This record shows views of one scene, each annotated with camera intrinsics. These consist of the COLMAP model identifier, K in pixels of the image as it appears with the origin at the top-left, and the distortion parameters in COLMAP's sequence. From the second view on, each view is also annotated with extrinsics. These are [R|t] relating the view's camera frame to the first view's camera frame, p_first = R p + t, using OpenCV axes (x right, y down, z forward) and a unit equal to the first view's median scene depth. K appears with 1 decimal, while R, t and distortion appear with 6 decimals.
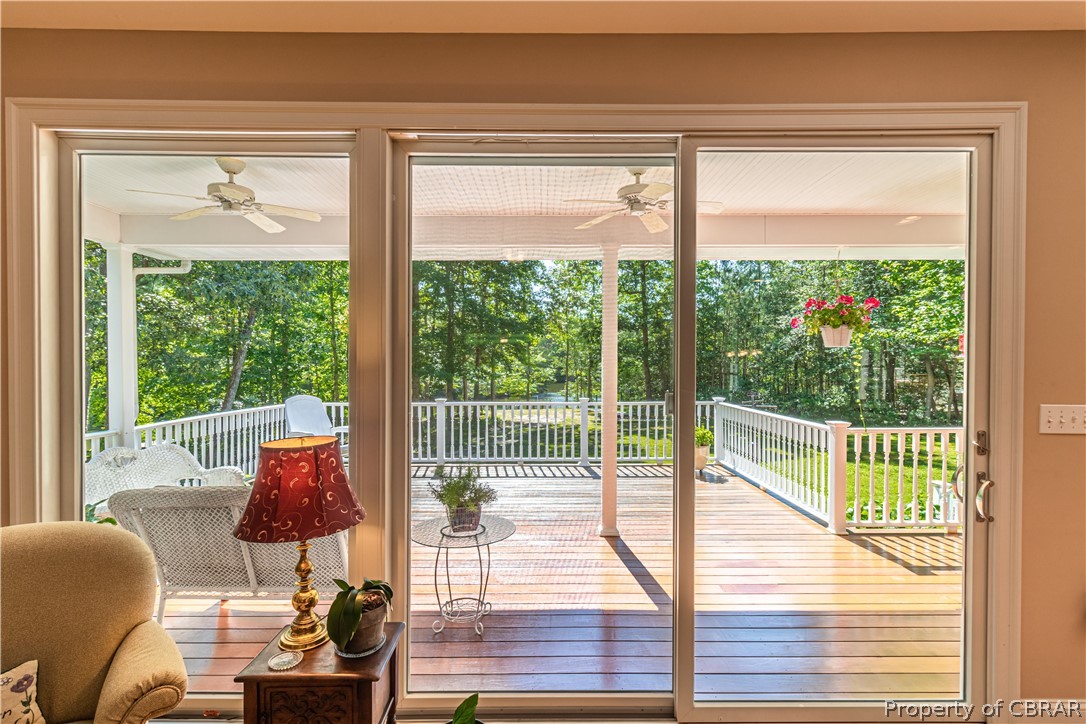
lens RADIAL K [[509.6, 0, 544.6], [0, 509.6, 367.1], [0, 0, 1]] dist [0.002269, 0.000288]
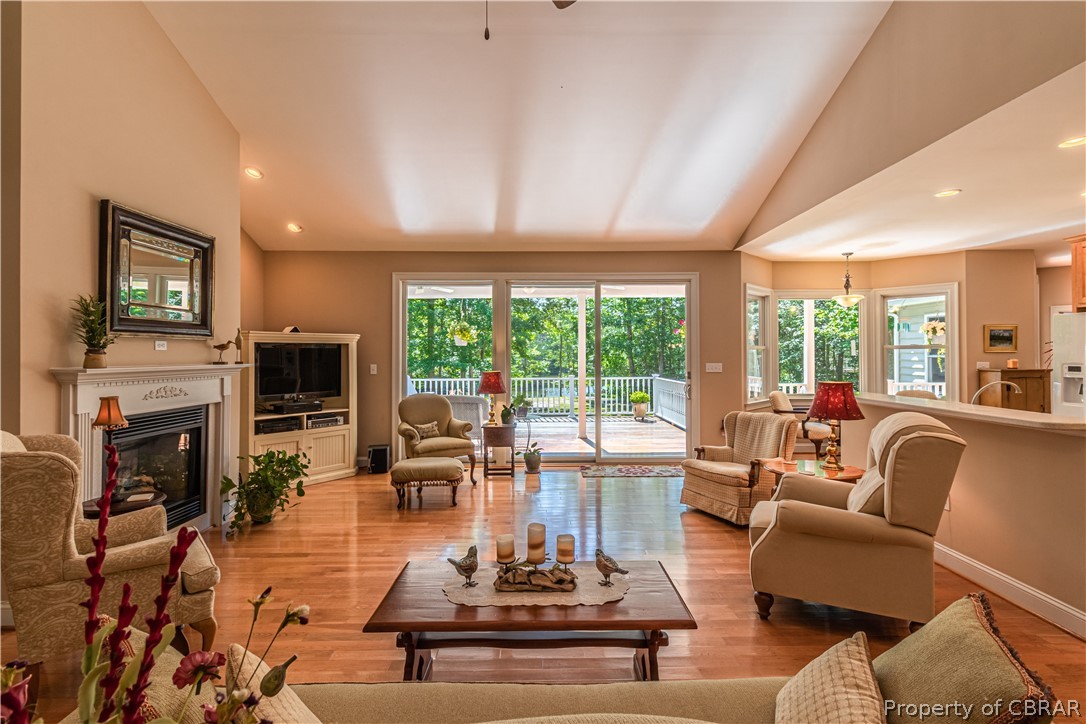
lens RADIAL K [[515.5, 0, 544.1], [0, 515.5, 351.6], [0, 0, 1]] dist [0.001669, -0.000310]
pose [[0.999914, -0.004390, 0.012330, -0.010515], [0.004605, 0.999837, -0.017436, 0.005305], [-0.012252, 0.017491, 0.999772, -0.230847]]
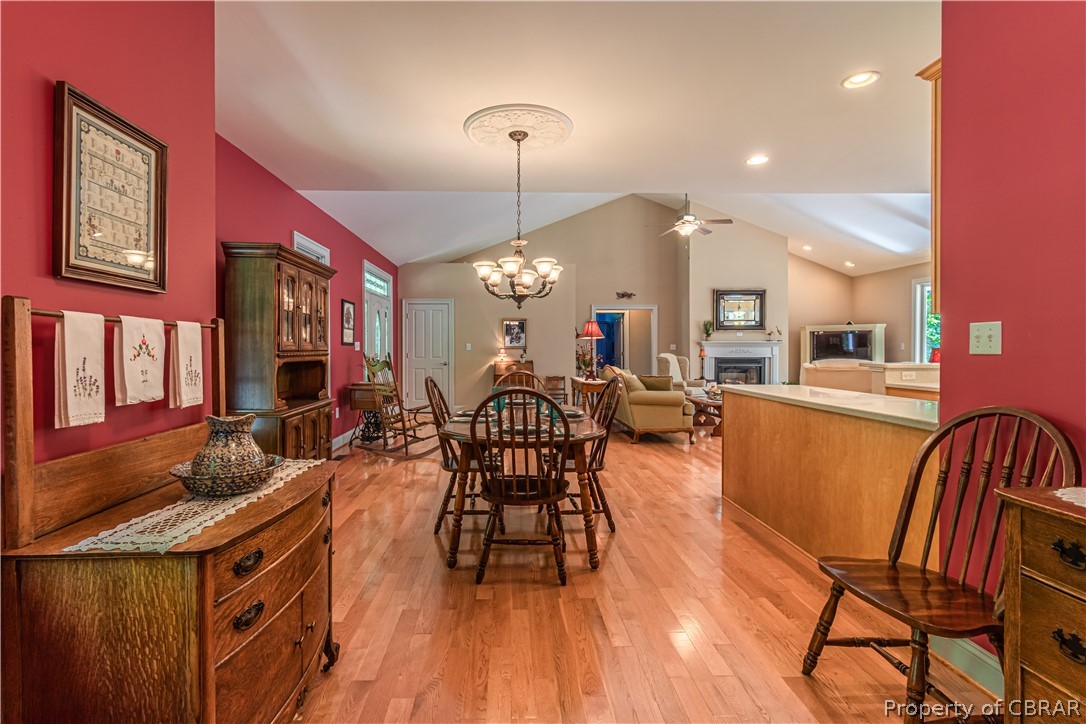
lens RADIAL K [[511.8, 0, 515.3], [0, 511.8, 349.1], [0, 0, 1]] dist [0.000344, 0.000052]
pose [[0.011870, 0.000984, -0.999929, 0.366716], [-0.011105, 0.999938, 0.000853, 0.016428], [0.999868, 0.011094, 0.011880, -0.274117]]
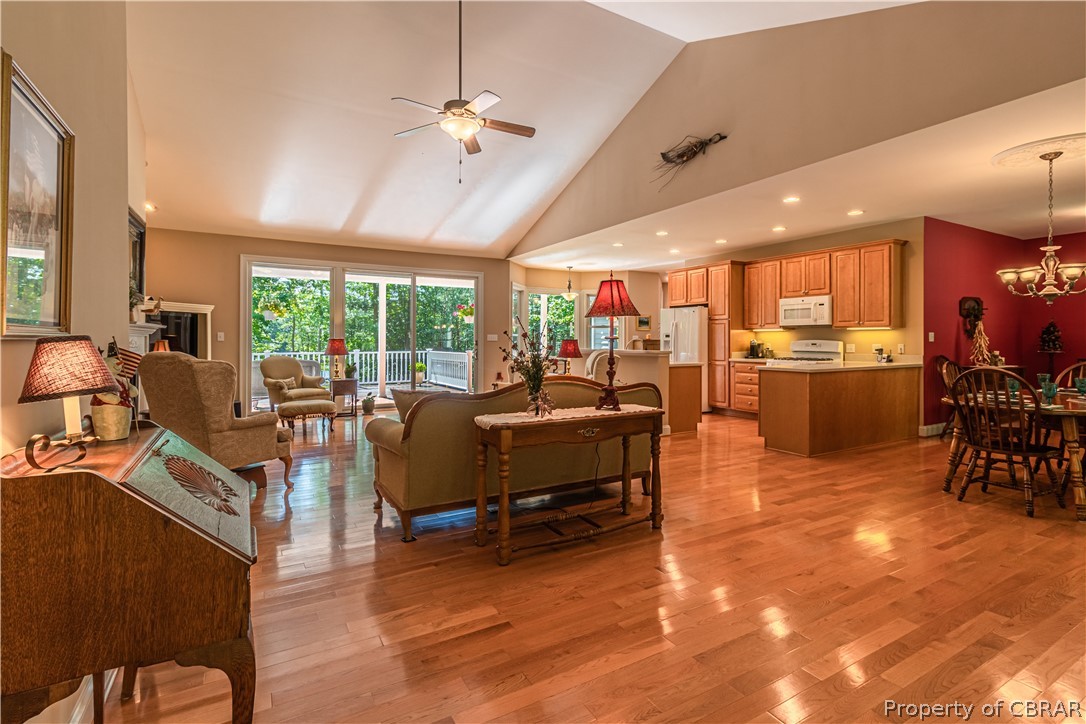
lens RADIAL K [[517.5, 0, 547.1], [0, 517.5, 341.8], [0, 0, 1]] dist [0.000166, 0.000093]
pose [[0.863702, 0.000111, 0.504002, -0.099894], [0.003430, 0.999976, -0.006098, 0.017484], [-0.503990, 0.006995, 0.863681, -0.350706]]
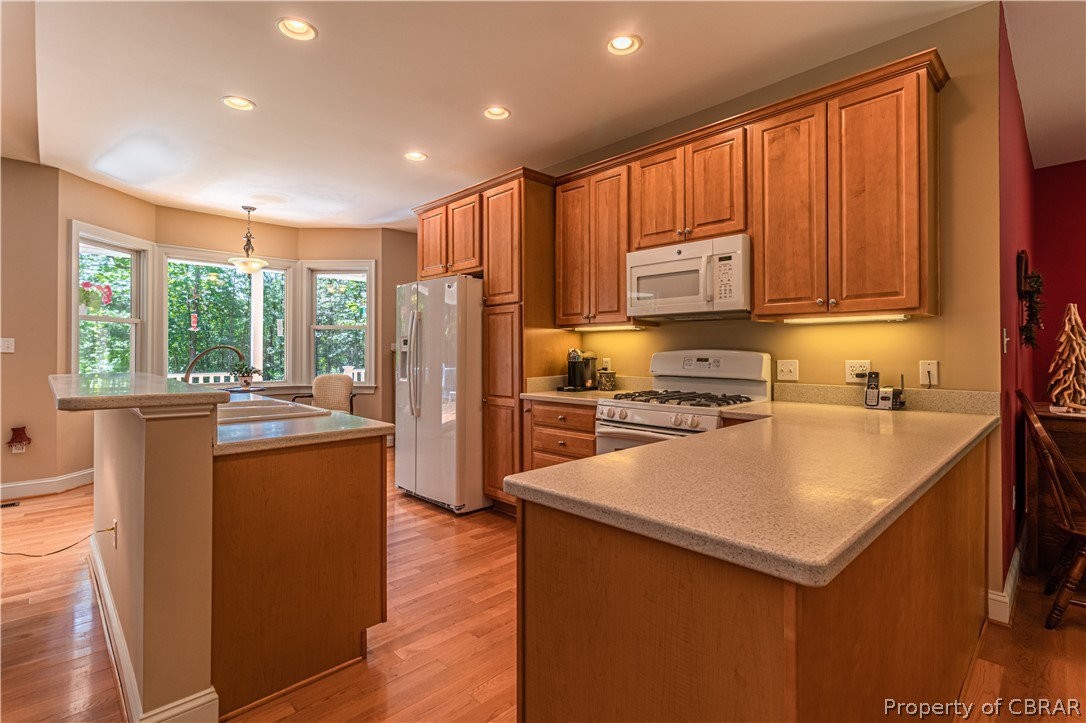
lens RADIAL K [[503.1, 0, 544.5], [0, 503.1, 349.1], [0, 0, 1]] dist [0.001515, 0.000208]
pose [[0.716473, 0.005400, 0.697593, 0.117845], [0.006189, 0.999881, -0.014096, 0.016119], [-0.697587, 0.014417, 0.716355, -0.198325]]
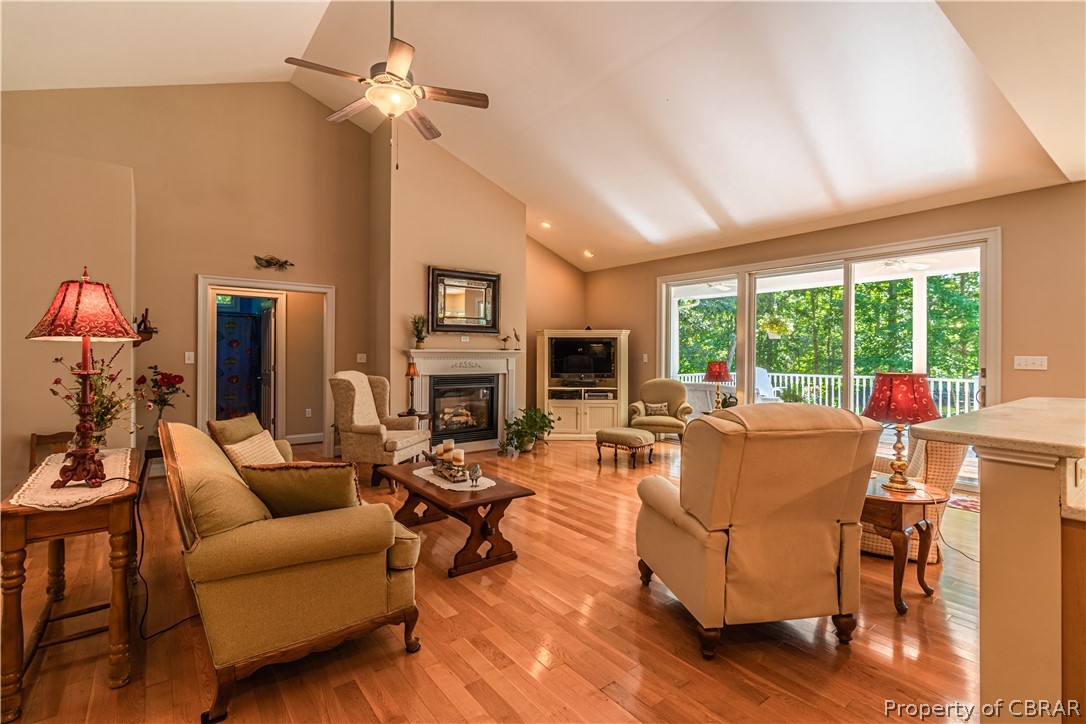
lens RADIAL K [[503.1, 0, 544.5], [0, 503.1, 349.6], [0, 0, 1]] dist [0.001515, 0.000208]
pose [[0.610278, -0.003620, -0.792179, 0.148242], [-0.013508, 0.999797, -0.014975, 0.010570], [0.792072, 0.019840, 0.610105, -0.202946]]
